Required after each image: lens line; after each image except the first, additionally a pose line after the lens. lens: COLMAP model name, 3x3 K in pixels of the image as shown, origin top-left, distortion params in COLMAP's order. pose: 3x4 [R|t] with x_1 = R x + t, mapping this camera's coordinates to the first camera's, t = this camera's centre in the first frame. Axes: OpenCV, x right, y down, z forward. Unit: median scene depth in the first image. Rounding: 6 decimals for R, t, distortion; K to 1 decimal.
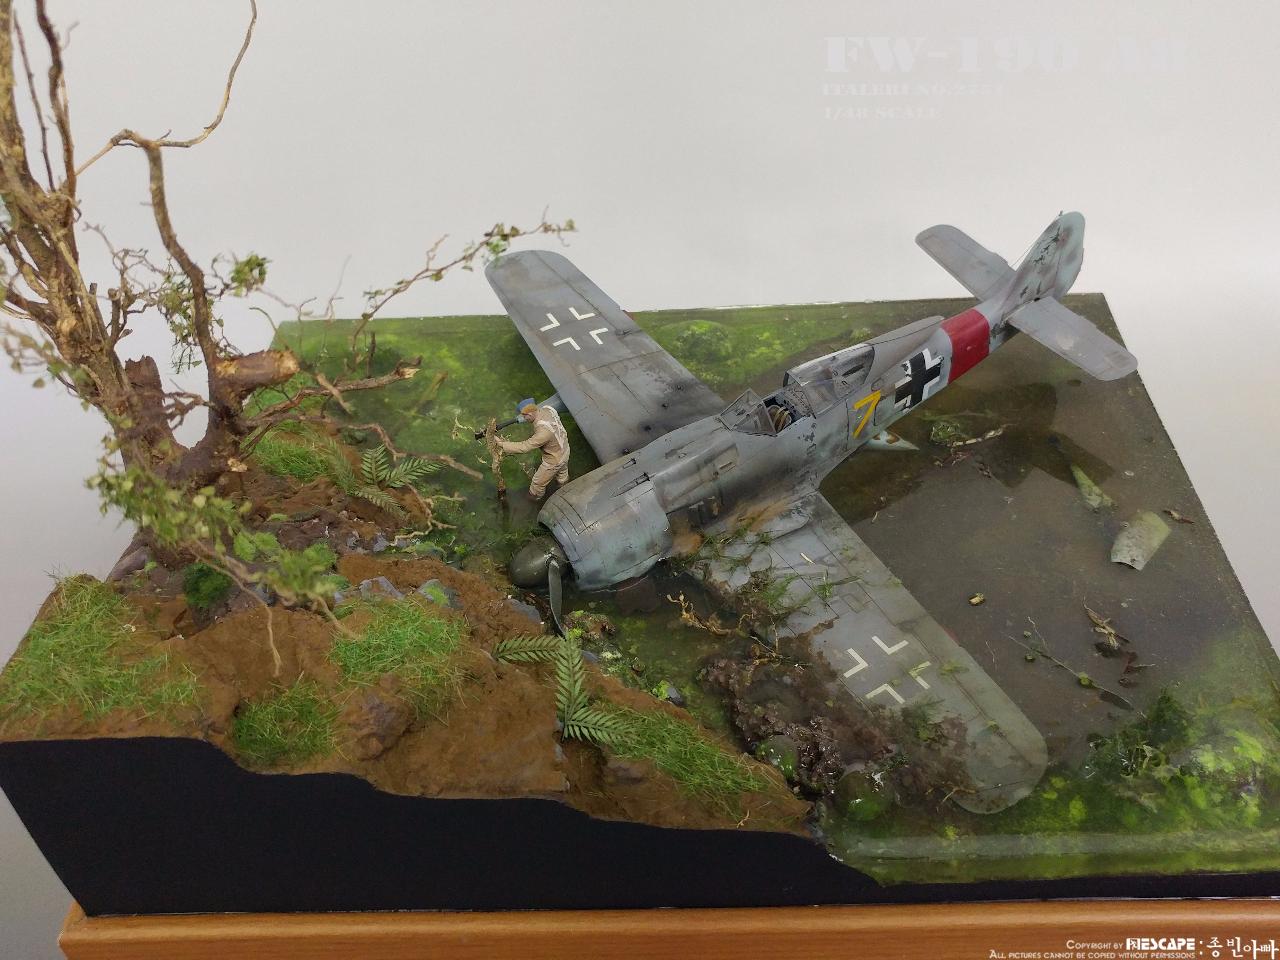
lens RADIAL K [[1230.9, 0, 640.0], [0, 1230.9, 480.0], [0, 0, 1]] dist [0.167509, -0.841636]
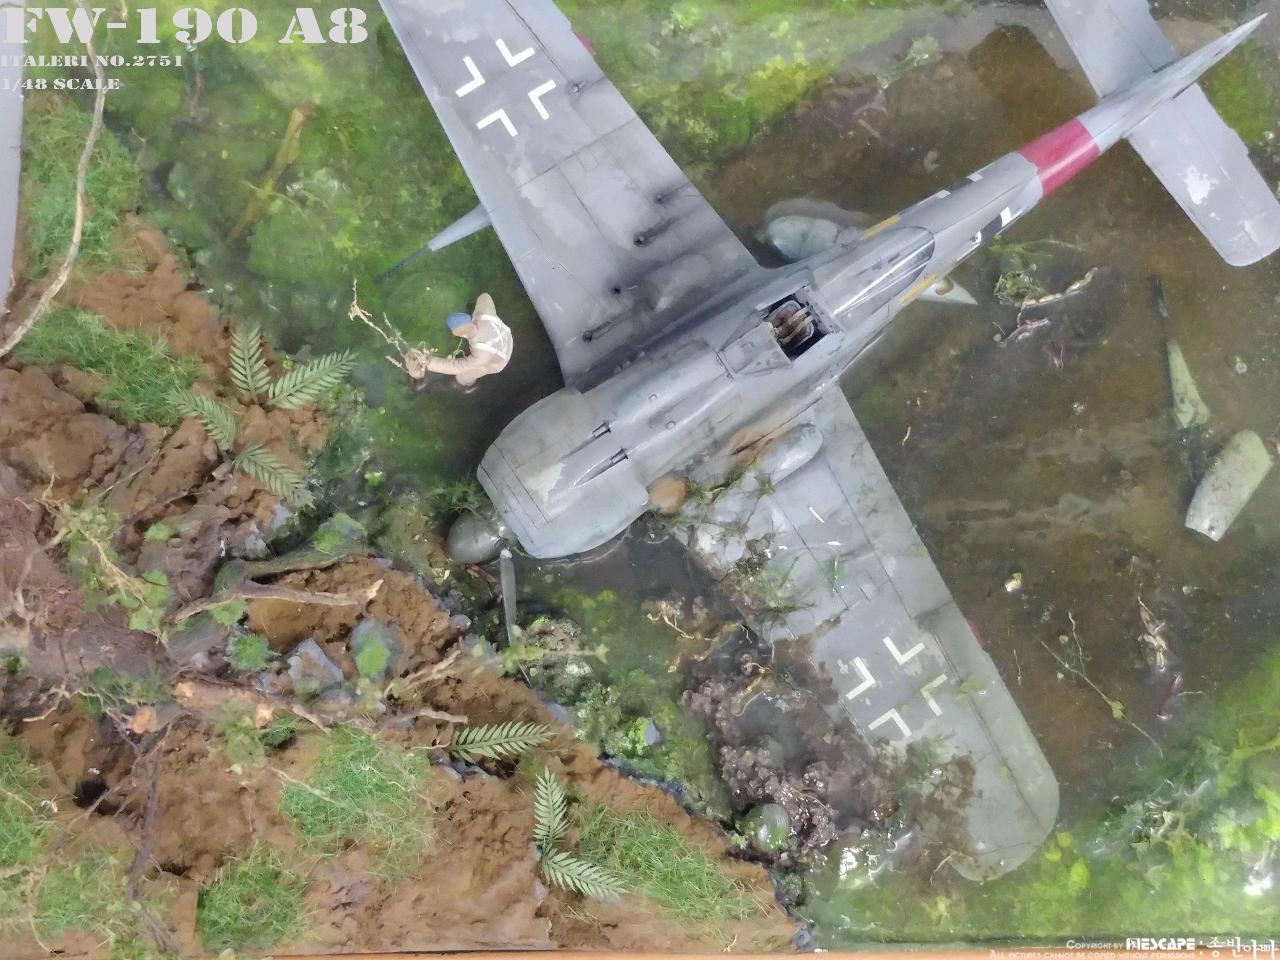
lens RADIAL K [[2154.7, 0, 640.0], [0, 2154.7, 480.0], [0, 0, 1]] dist [0.187615, -1.254056]
pose [[0.995240, -0.005890, 0.097274, -0.115816], [-0.054254, 0.795691, 0.603268, -0.801085], [-0.080954, -0.605674, 0.791584, -0.085543]]
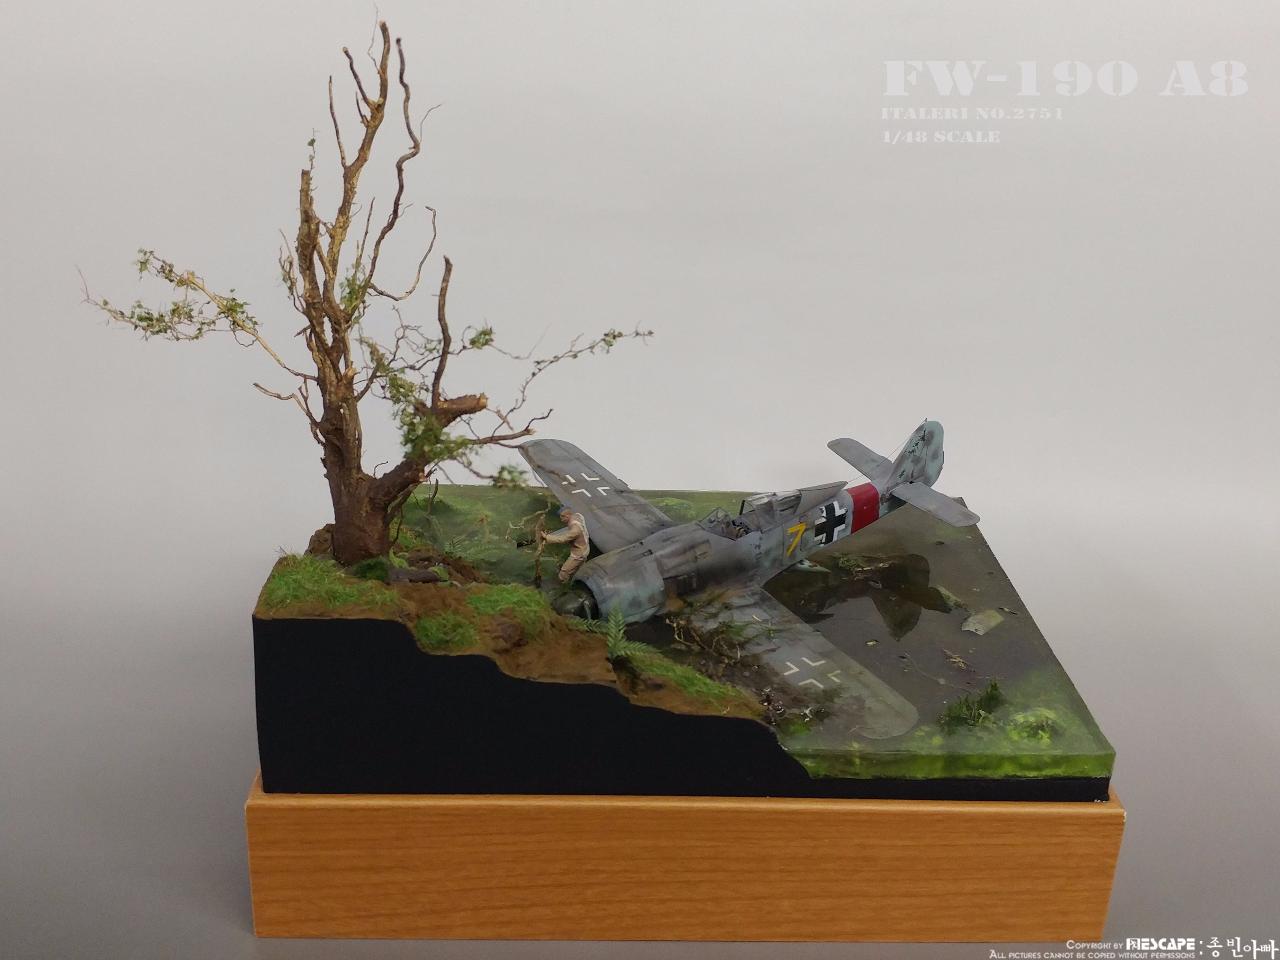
lens RADIAL K [[1466.5, 0, 640.0], [0, 1466.5, 480.0], [0, 0, 1]] dist [0.127569, 0.002447]
pose [[0.993727, 0.067975, 0.088800, -0.166546], [-0.037124, 0.949546, -0.311423, 0.455992], [-0.105489, 0.306172, 0.946113, -0.671886]]
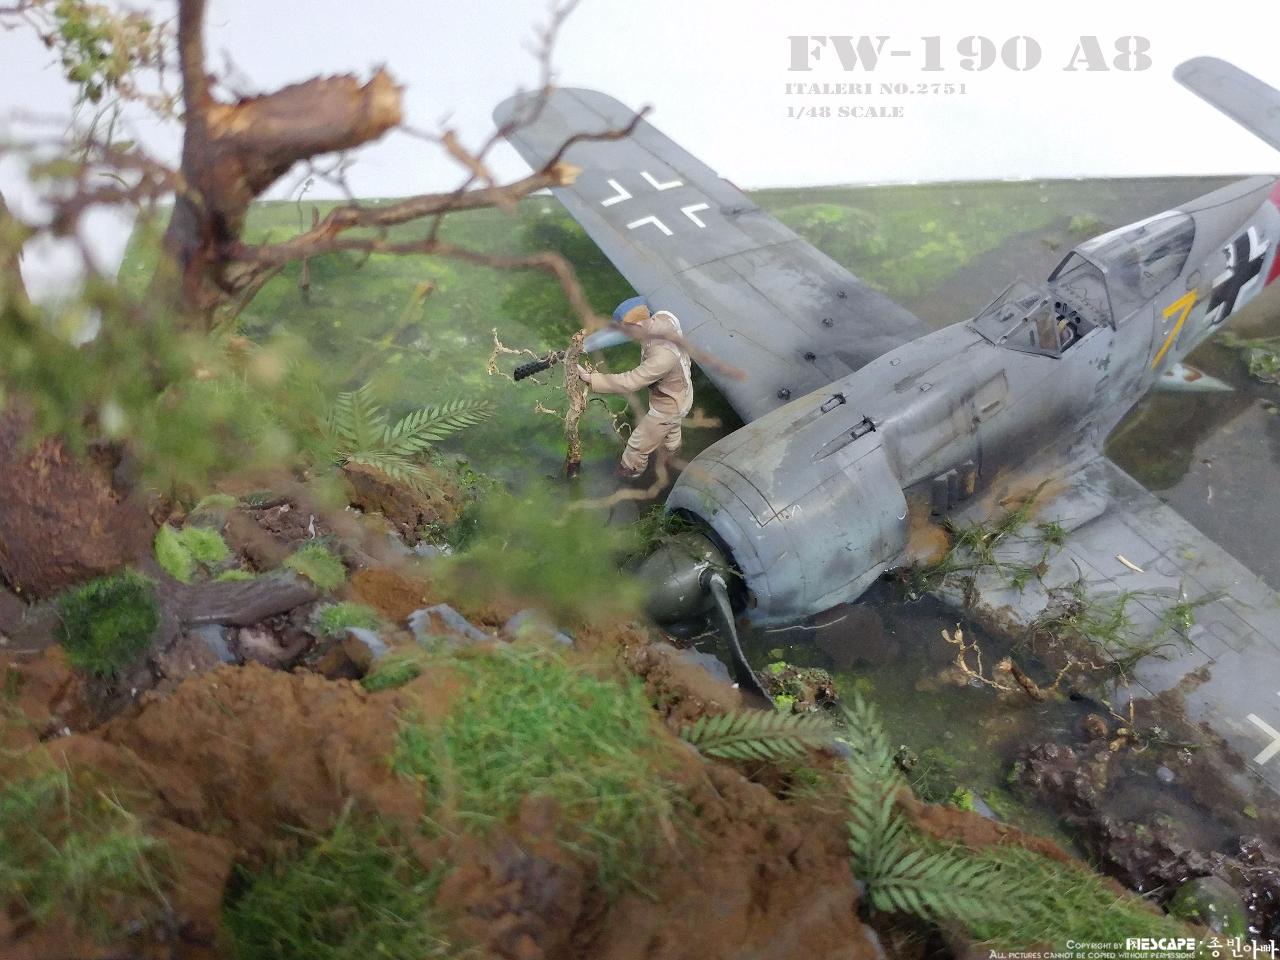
lens RADIAL K [[1503.5, 0, 640.0], [0, 1503.5, 480.0], [0, 0, 1]] dist [0.171323, -0.890297]
pose [[0.992912, -0.013413, 0.118093, -0.180009], [0.016604, 0.999522, -0.026076, 0.038973], [-0.117687, 0.027852, 0.992660, 0.320571]]
